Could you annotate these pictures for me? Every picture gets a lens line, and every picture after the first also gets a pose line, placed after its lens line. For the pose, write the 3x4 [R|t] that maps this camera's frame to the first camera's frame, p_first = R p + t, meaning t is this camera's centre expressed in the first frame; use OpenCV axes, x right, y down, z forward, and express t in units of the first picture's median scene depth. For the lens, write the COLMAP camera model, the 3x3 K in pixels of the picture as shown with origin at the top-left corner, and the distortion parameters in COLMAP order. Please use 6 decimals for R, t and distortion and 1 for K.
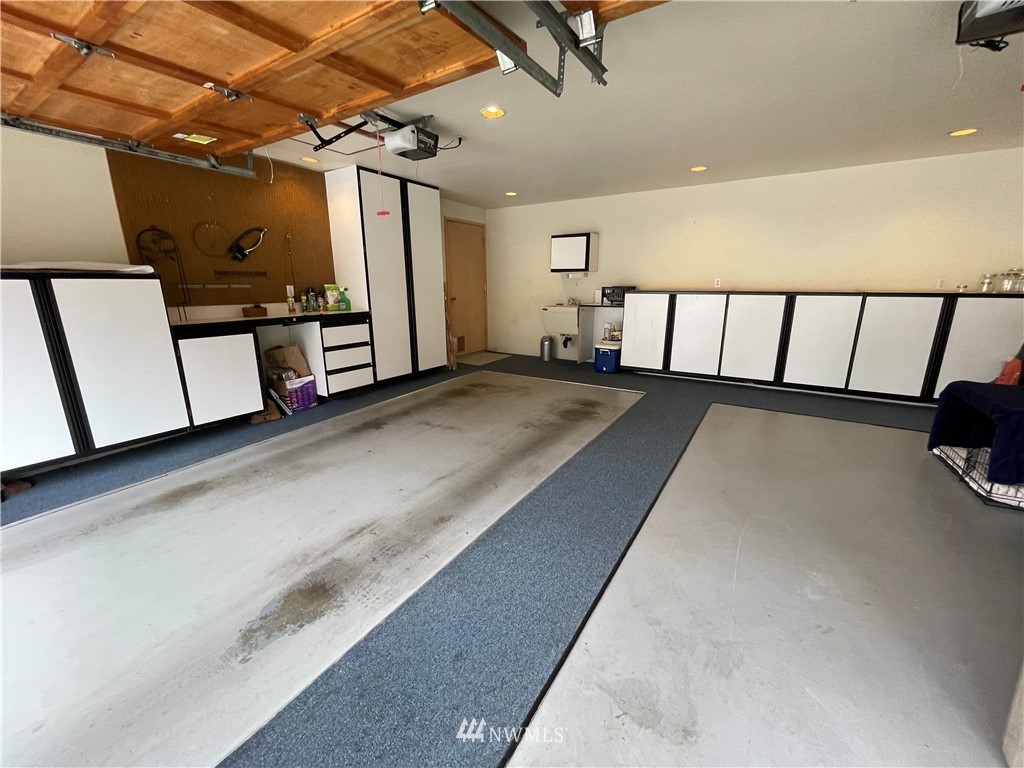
lens RADIAL K [[415.6, 0, 512.8], [0, 415.6, 386.6], [0, 0, 1]] dist [-0.000396, -0.000023]
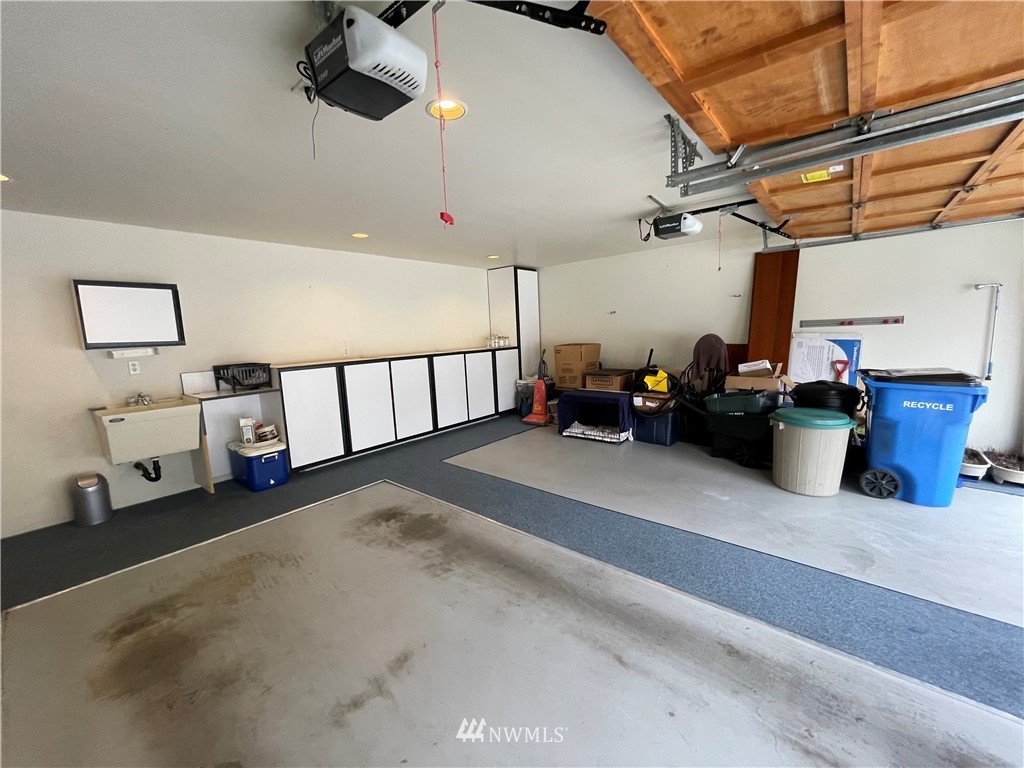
lens RADIAL K [[415.6, 0, 512.8], [0, 415.6, 386.6], [0, 0, 1]] dist [-0.000396, -0.000023]
pose [[0.106400, -0.133597, 0.985307, -0.559296], [0.283037, 0.954008, 0.098789, -0.213100], [-0.953189, 0.268367, 0.139319, 0.705008]]
